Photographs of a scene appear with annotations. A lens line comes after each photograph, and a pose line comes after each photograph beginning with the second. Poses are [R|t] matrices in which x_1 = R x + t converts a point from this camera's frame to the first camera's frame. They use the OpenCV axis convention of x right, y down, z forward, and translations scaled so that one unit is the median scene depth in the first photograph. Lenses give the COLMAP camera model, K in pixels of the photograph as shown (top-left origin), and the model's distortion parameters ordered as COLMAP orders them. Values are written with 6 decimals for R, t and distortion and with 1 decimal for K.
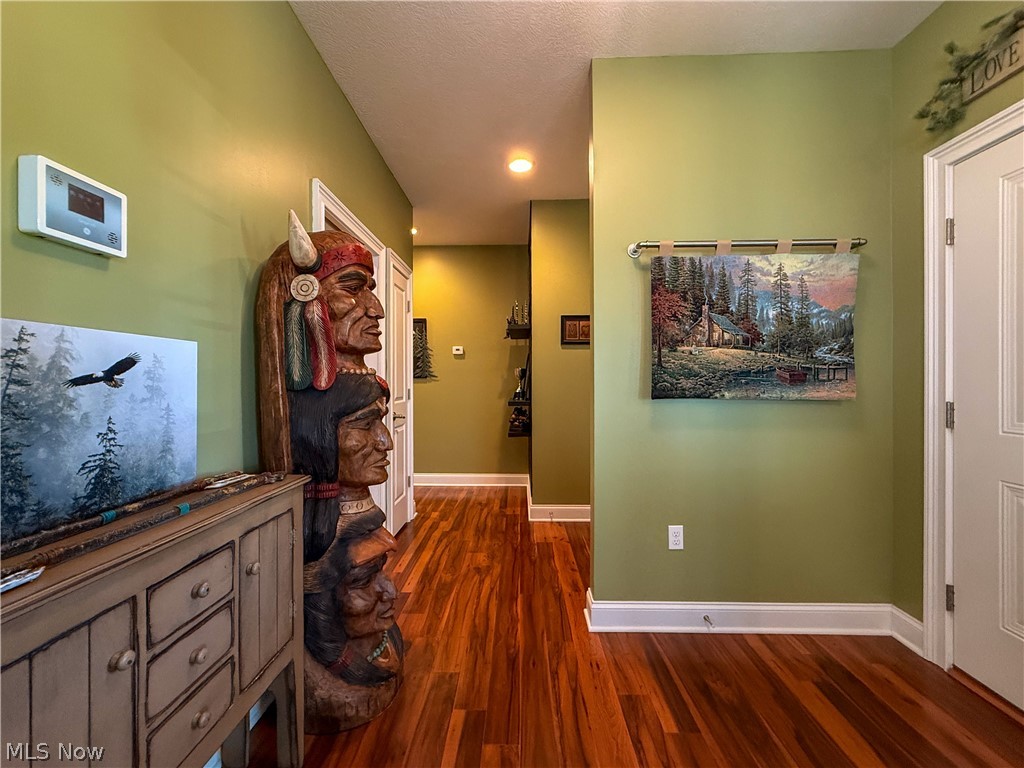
lens RADIAL K [[410.2, 0, 512.0], [0, 410.2, 384.0], [0, 0, 1]] dist [-0.000229, -0.000015]
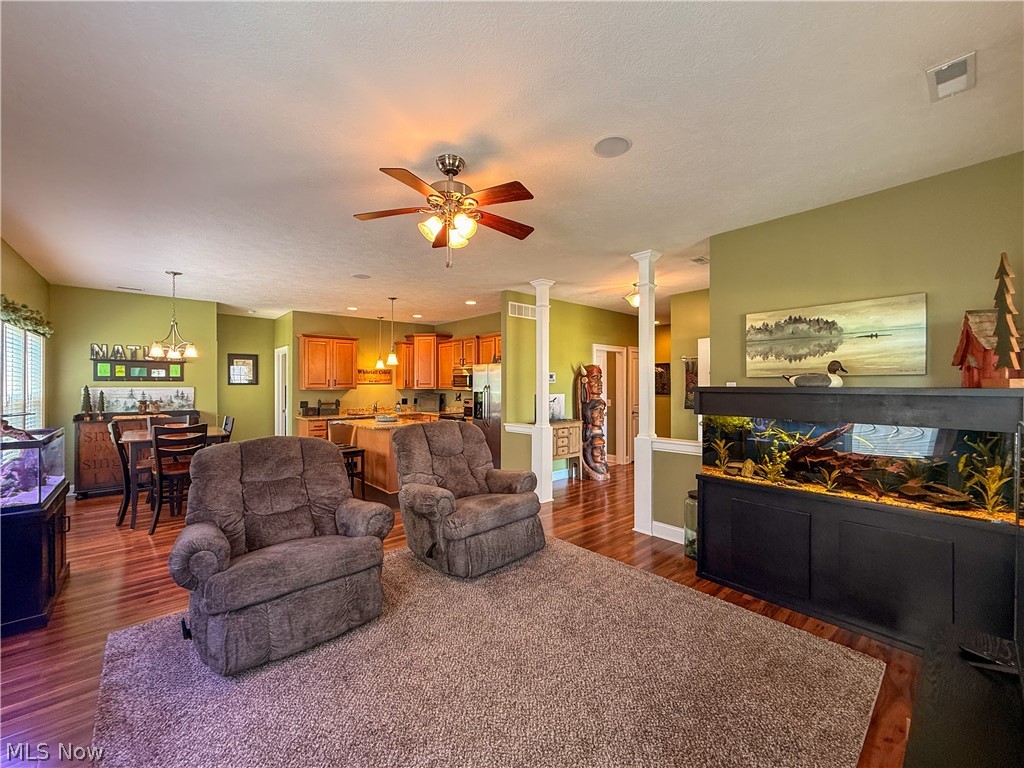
lens RADIAL K [[410.2, 0, 512.0], [0, 410.2, 384.0], [0, 0, 1]] dist [-0.000229, -0.000015]
pose [[0.674502, 0.003247, -0.738266, 2.252603], [-0.002868, 0.999994, 0.001779, -0.196873], [0.738267, 0.000918, 0.674508, -2.587779]]
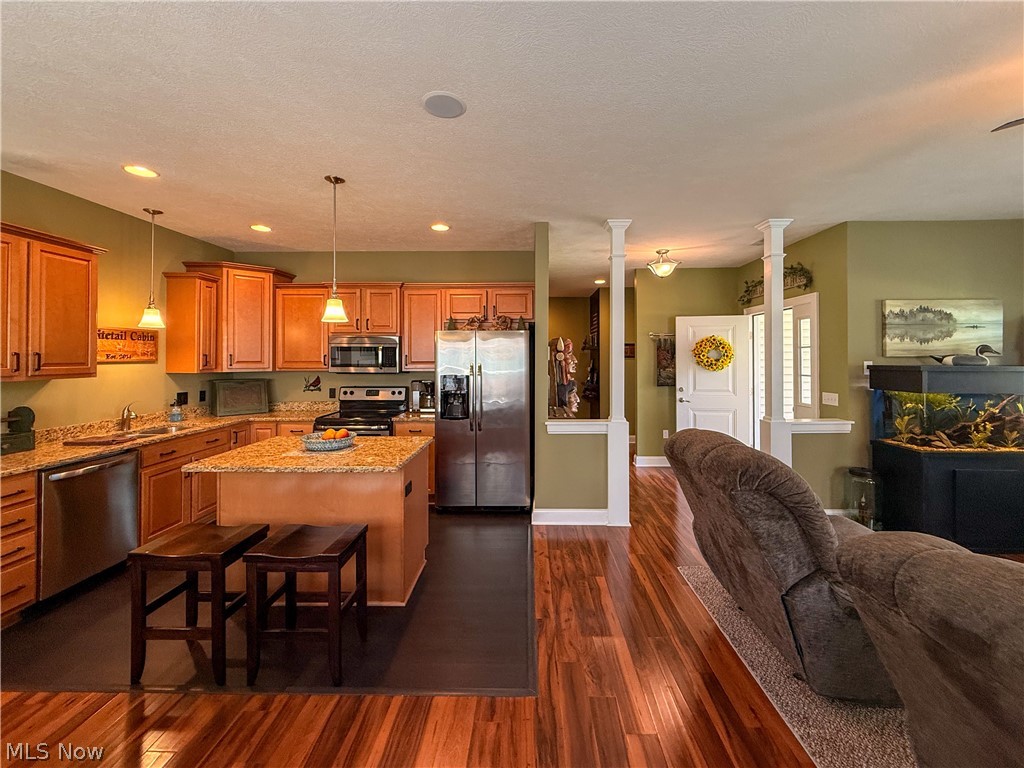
lens RADIAL K [[414.2, 0, 526.3], [0, 414.2, 353.7], [0, 0, 1]] dist [-0.000105, -0.000188]
pose [[0.999984, 0.003401, 0.004425, -0.816348], [-0.003351, 0.999931, -0.011246, -0.216921], [-0.004463, 0.011231, 0.999927, -2.624933]]
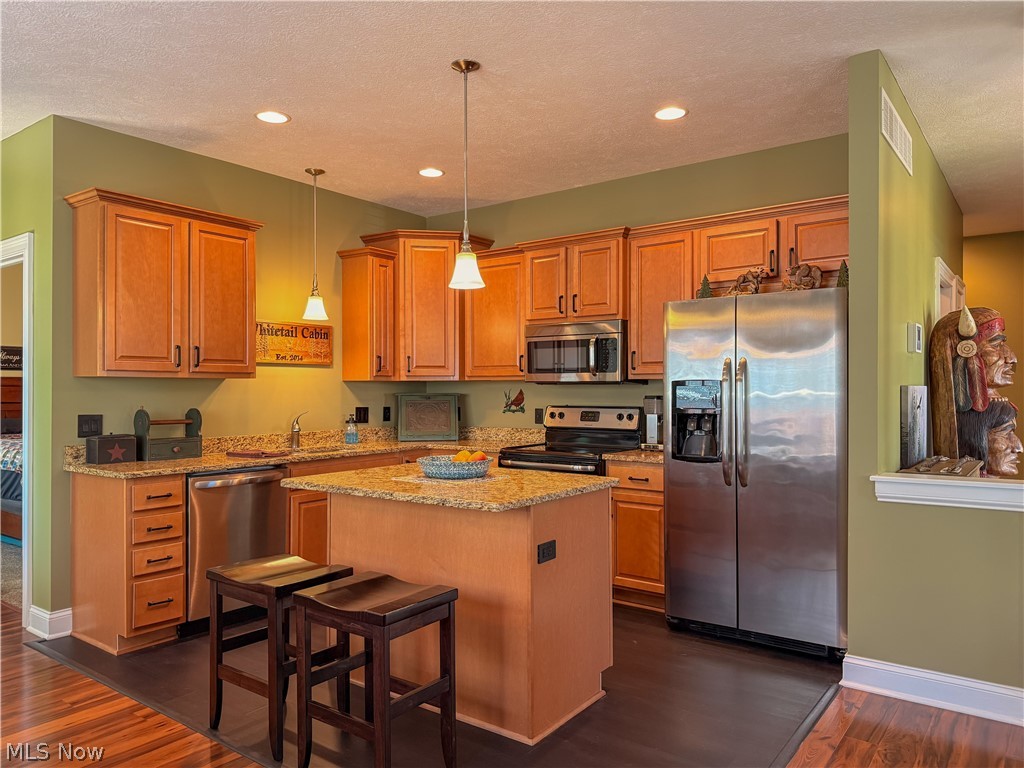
lens RADIAL K [[715.4, 0, 517.8], [0, 715.4, 391.2], [0, 0, 1]] dist [0.092928, -0.144502]
pose [[0.815218, 0.003673, -0.579143, -0.290104], [-0.002748, 0.999993, 0.002473, -0.067652], [0.579148, -0.000425, 0.815222, -2.374862]]
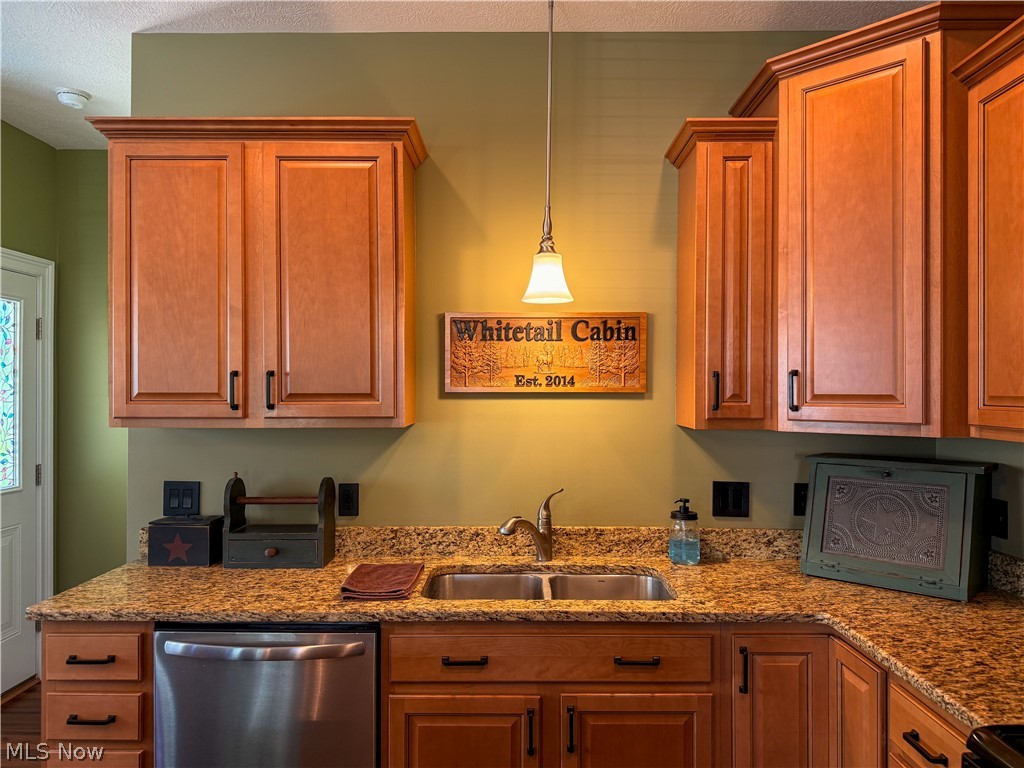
lens RADIAL K [[715.4, 0, 517.8], [0, 715.4, 391.2], [0, 0, 1]] dist [0.092928, -0.144502]
pose [[0.005055, 0.002370, -0.999984, -1.422767], [-0.004580, 0.999987, 0.002347, -0.197185], [0.999977, 0.004568, 0.005066, -0.251264]]
